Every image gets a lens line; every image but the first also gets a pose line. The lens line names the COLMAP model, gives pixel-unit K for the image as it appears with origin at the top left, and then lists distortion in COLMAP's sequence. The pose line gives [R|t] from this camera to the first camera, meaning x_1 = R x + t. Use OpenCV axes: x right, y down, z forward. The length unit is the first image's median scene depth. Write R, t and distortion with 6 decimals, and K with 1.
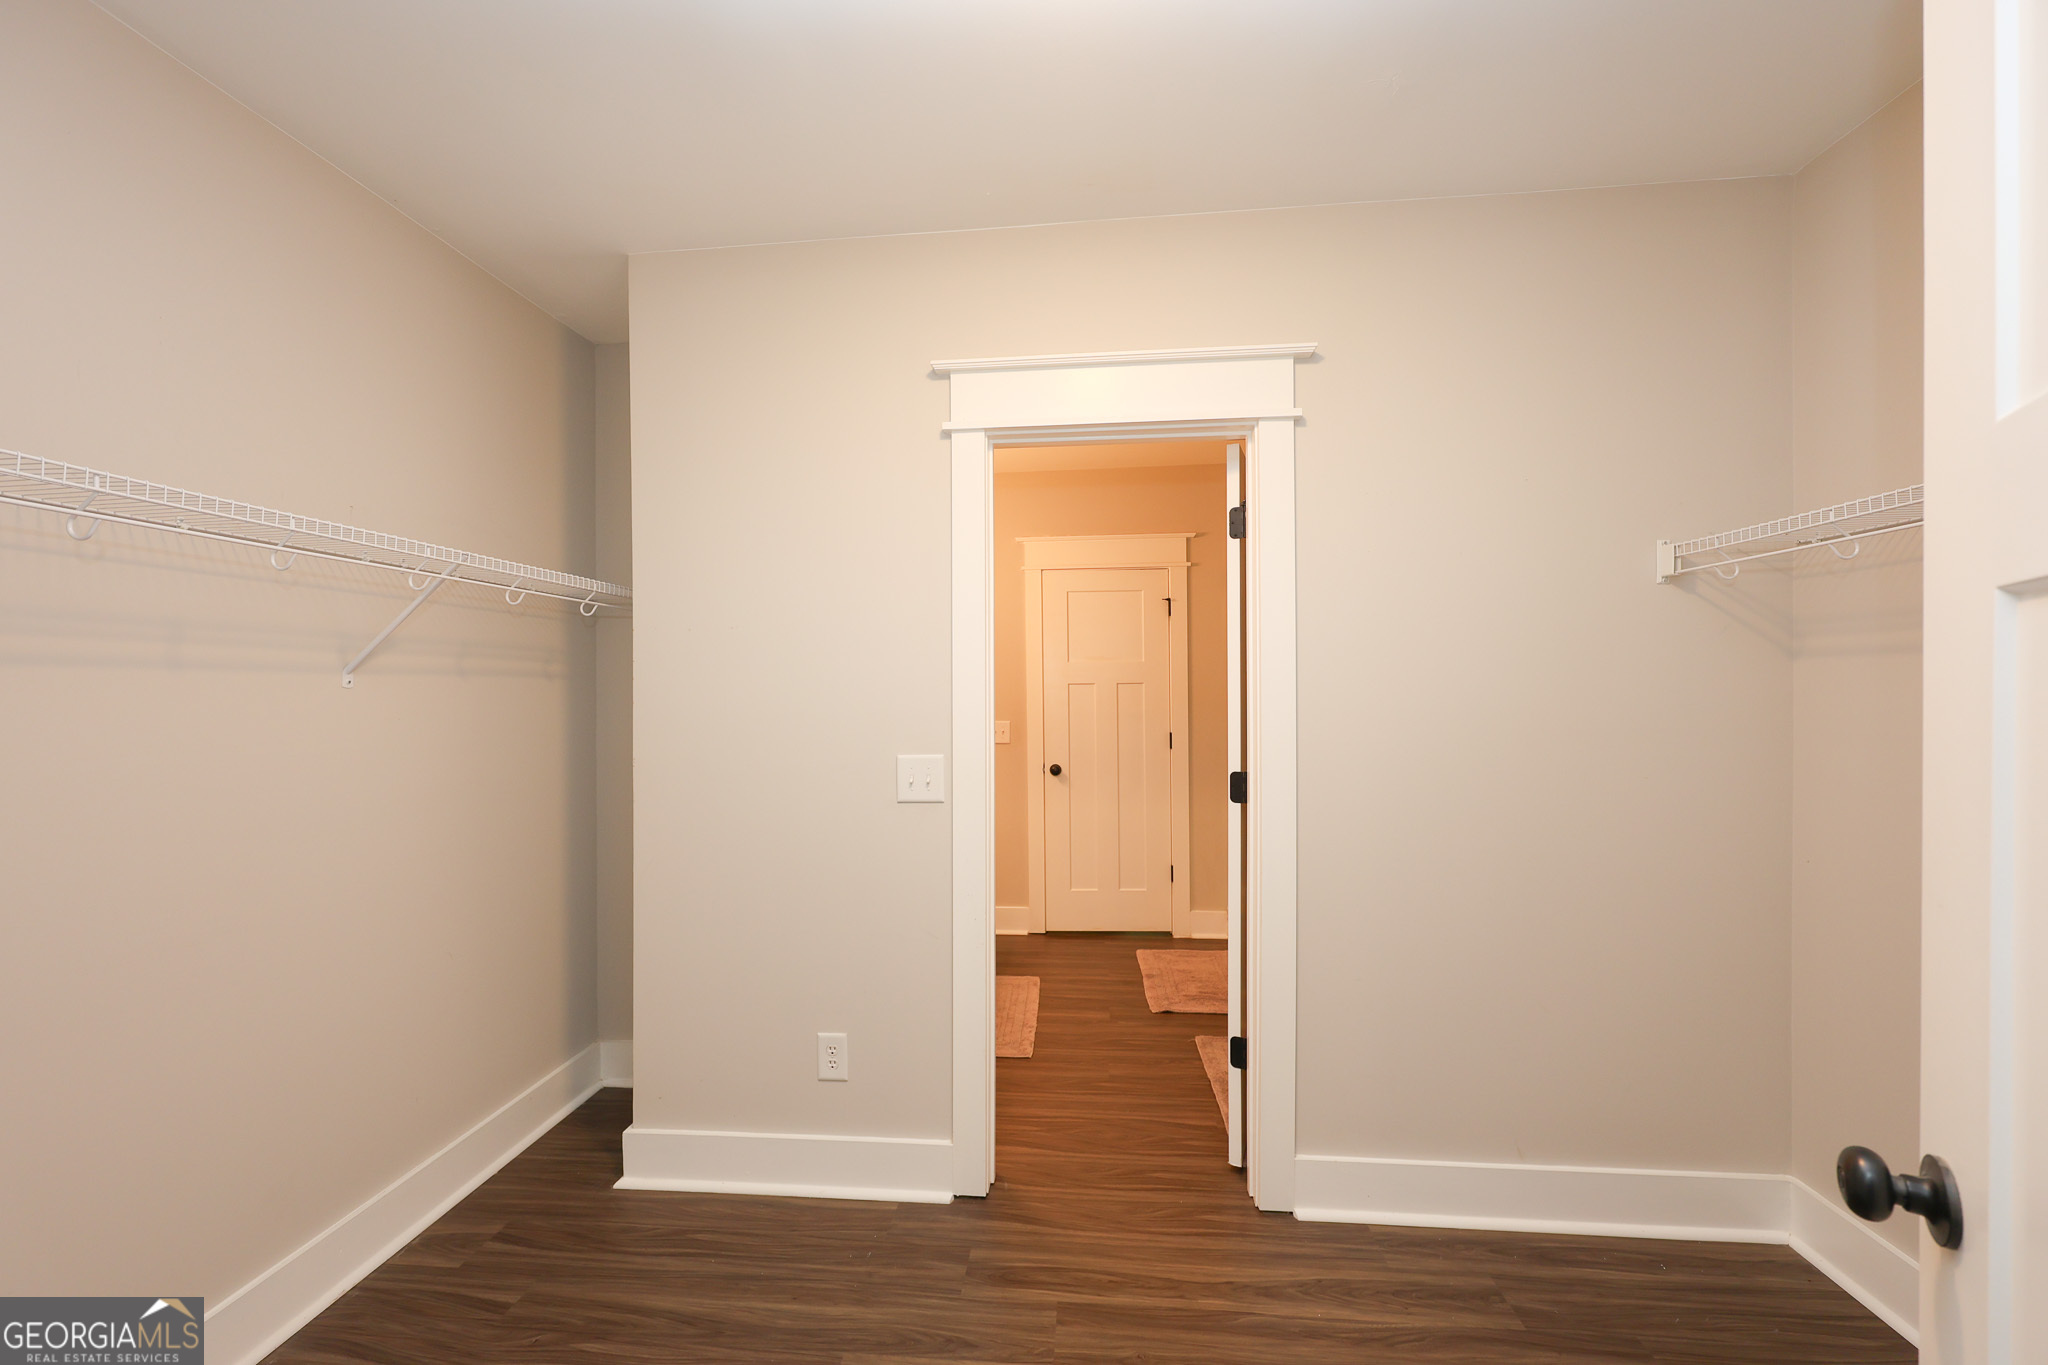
lens RADIAL K [[829.7, 0, 974.6], [0, 829.7, 694.4], [0, 0, 1]] dist [0.001670, -0.000020]
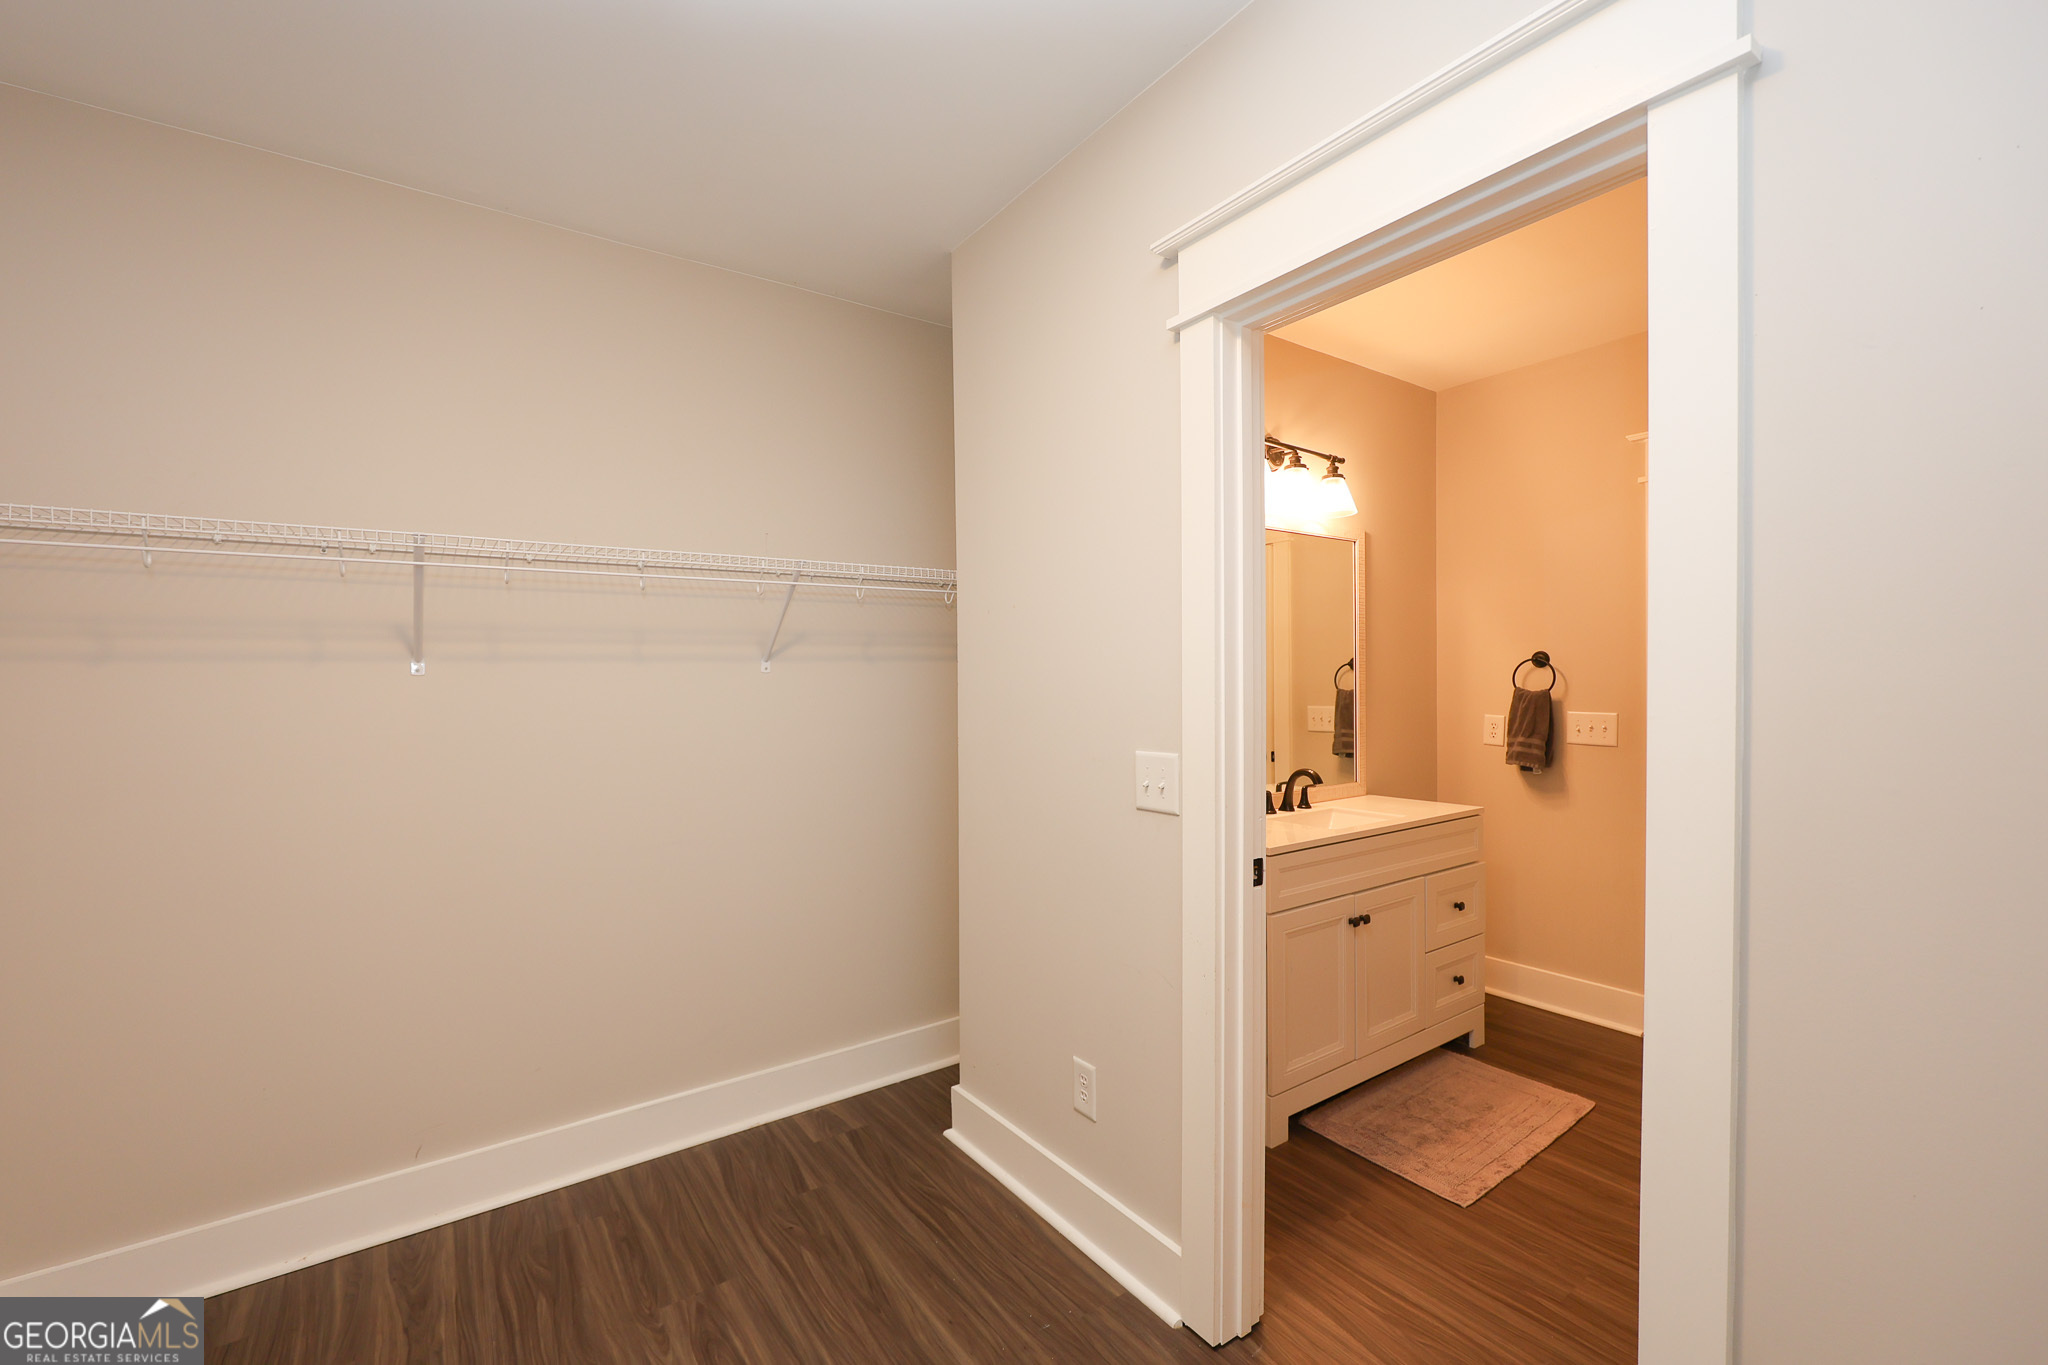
lens RADIAL K [[829.7, 0, 1009.2], [0, 829.7, 699.5], [0, 0, 1]] dist [0.001670, -0.000020]
pose [[0.670092, 0.018826, -0.742039, 0.459750], [0.001178, 0.999650, 0.026426, 0.001368], [0.742277, -0.018582, 0.669836, 0.393178]]
